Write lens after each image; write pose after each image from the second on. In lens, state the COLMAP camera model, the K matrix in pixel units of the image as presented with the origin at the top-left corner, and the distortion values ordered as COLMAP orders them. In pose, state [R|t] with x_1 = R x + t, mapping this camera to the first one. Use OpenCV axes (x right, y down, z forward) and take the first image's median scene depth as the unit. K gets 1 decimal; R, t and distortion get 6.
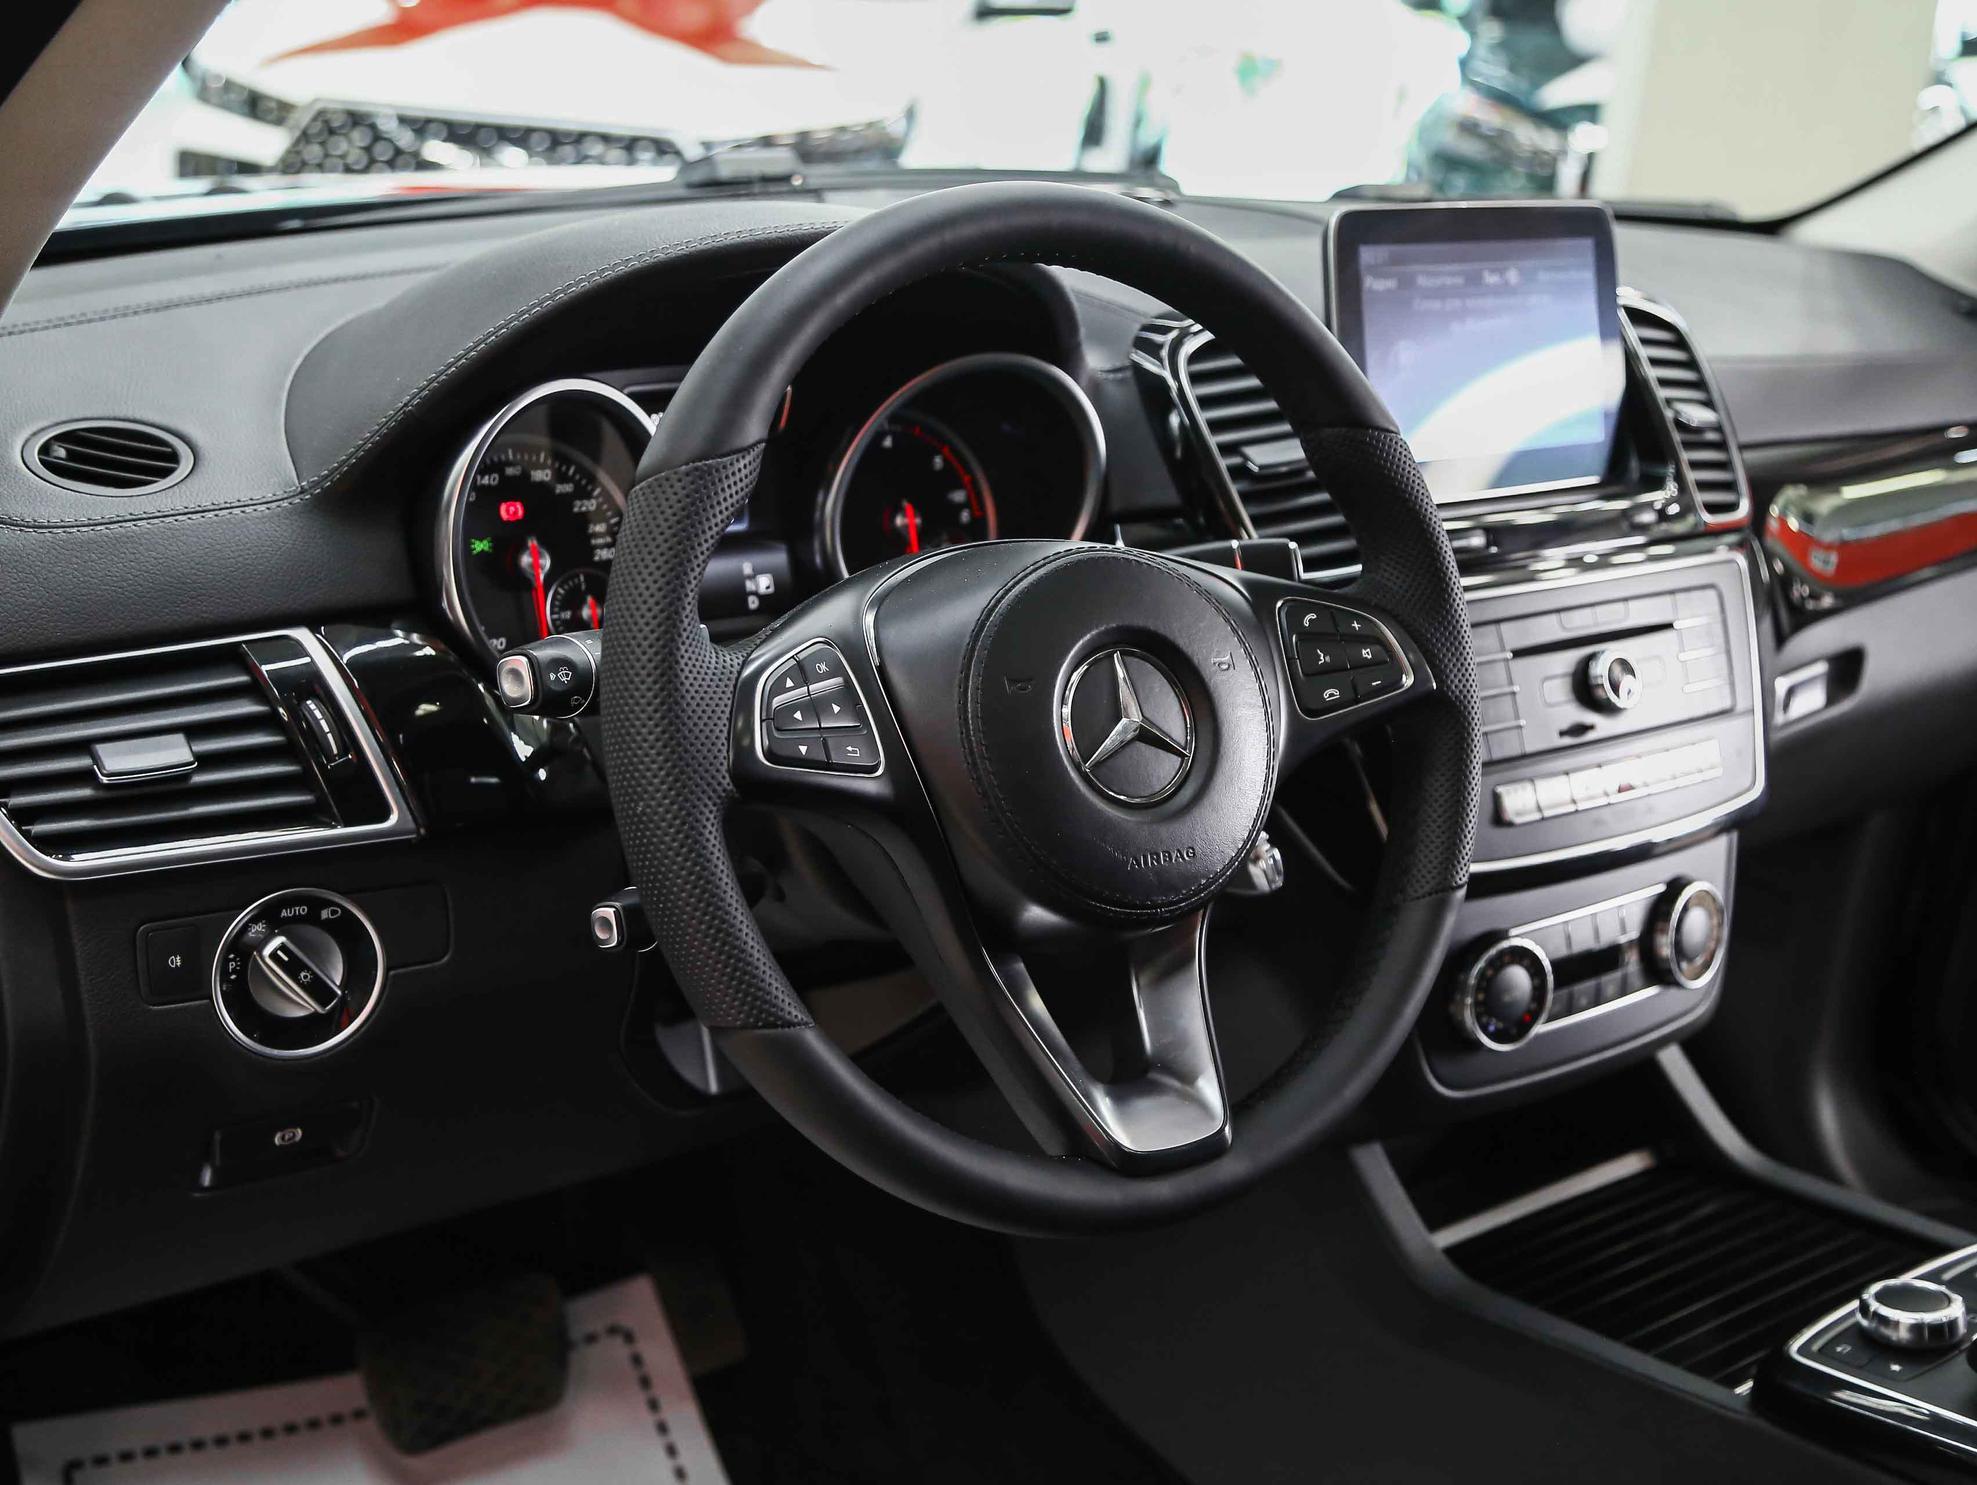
lens RADIAL K [[2322.2, 0, 988.5], [0, 2322.2, 742.5], [0, 0, 1]] dist [0.019119, 0.059864]
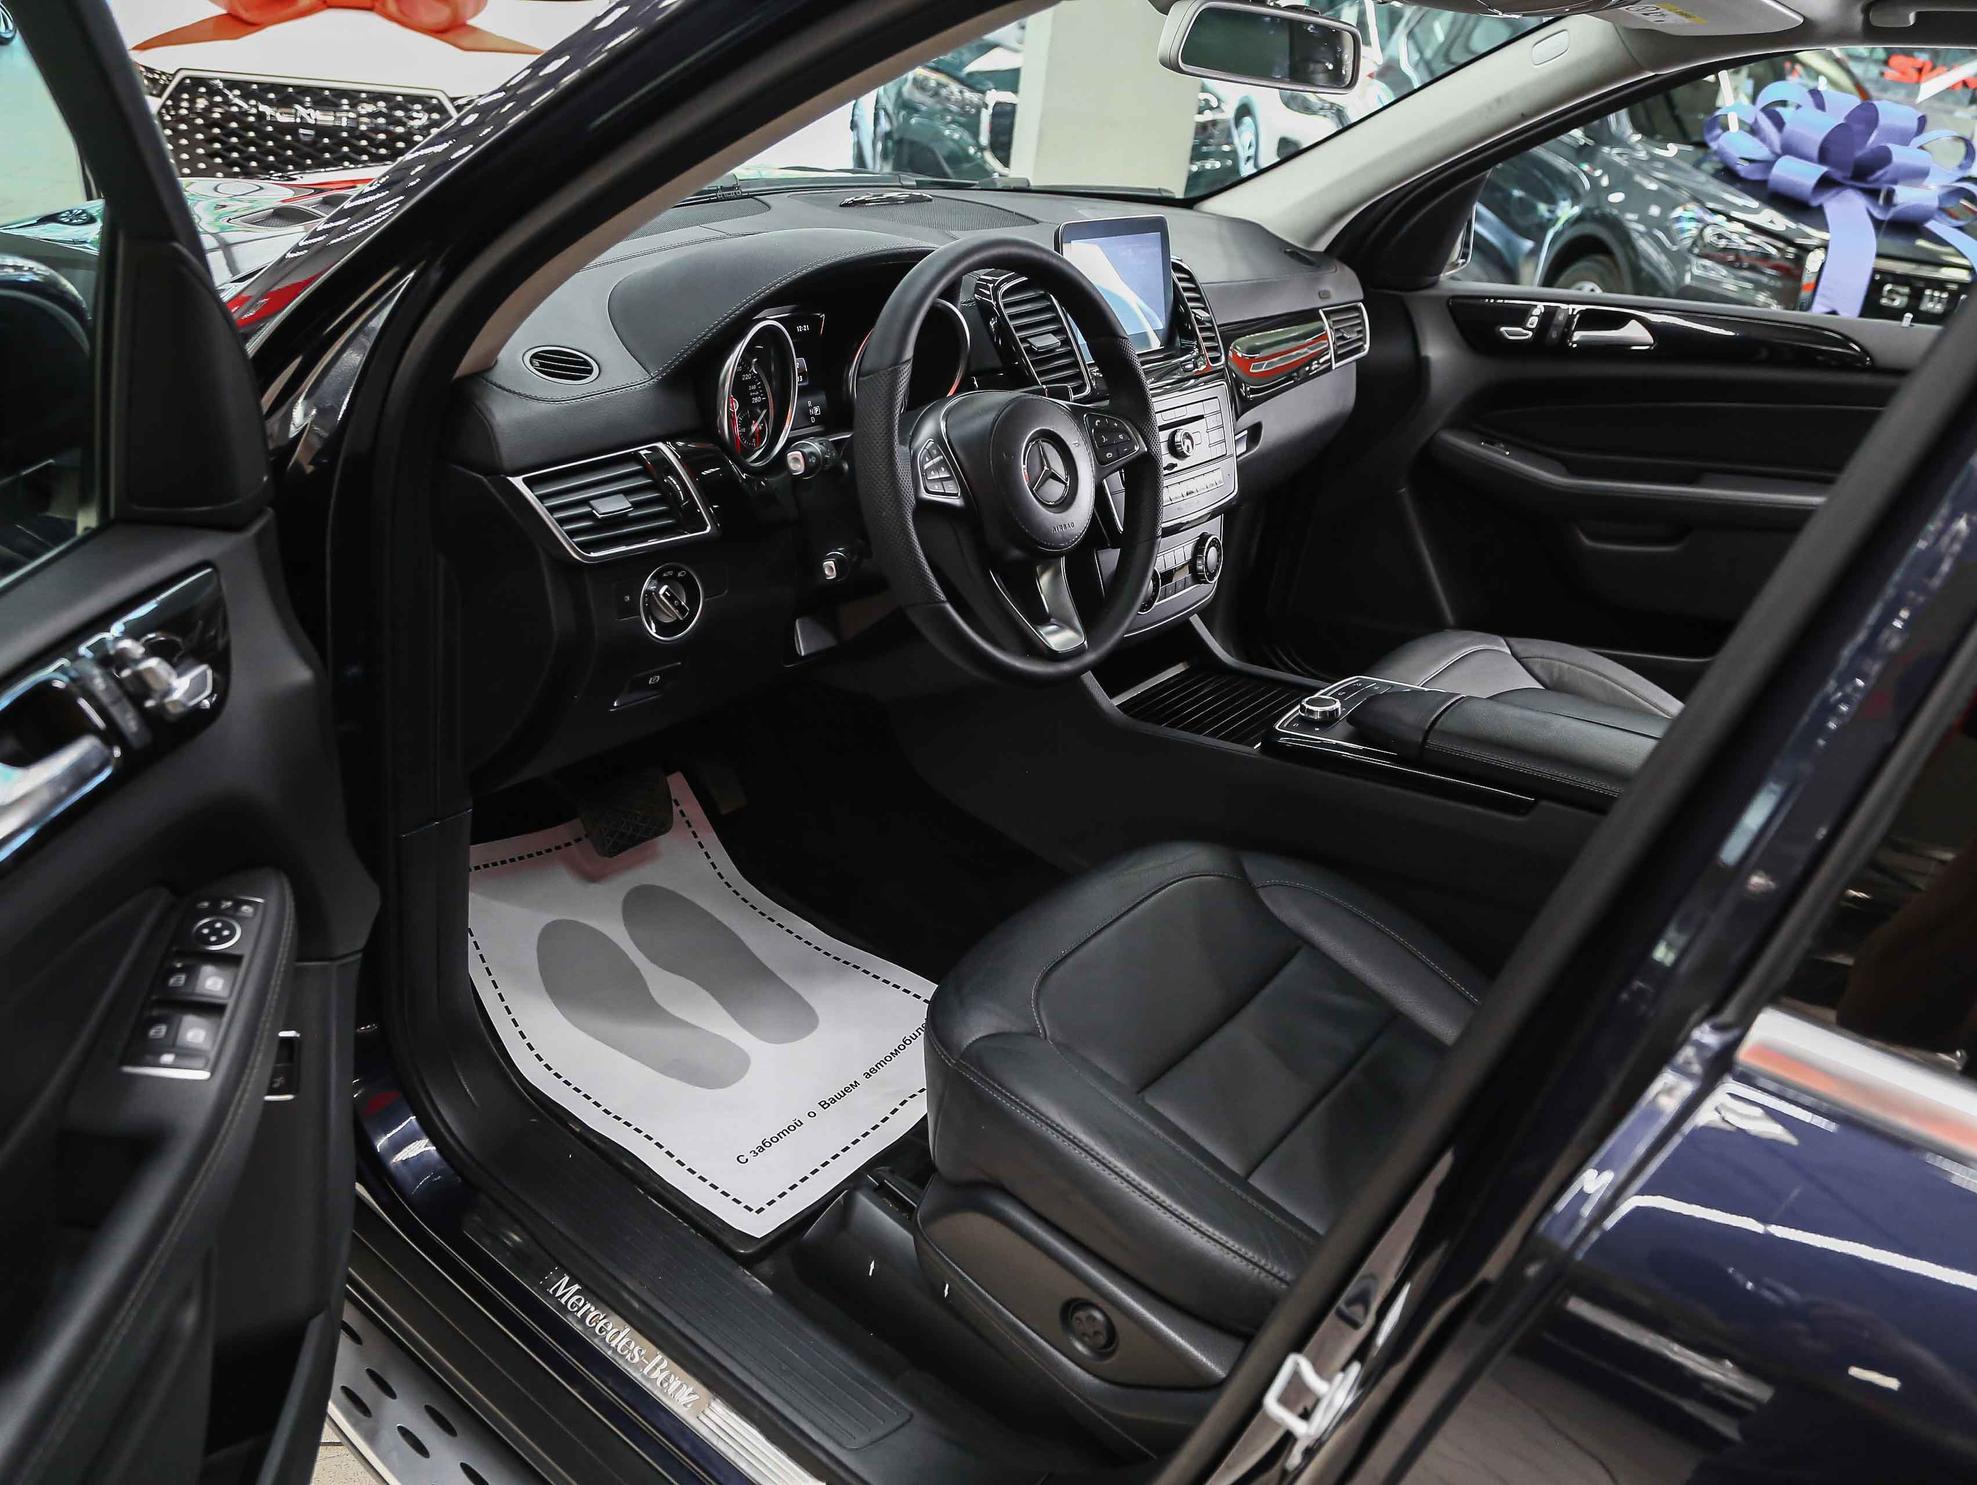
lens RADIAL K [[1521.7, 0, 988.5], [0, 1521.7, 742.5], [0, 0, 1]] dist [-0.124672, 0.068730]
pose [[0.963964, -0.083685, 0.252528, -0.292651], [0.039154, 0.983527, 0.176469, -0.007806], [-0.263136, -0.160222, 0.951361, -0.349628]]
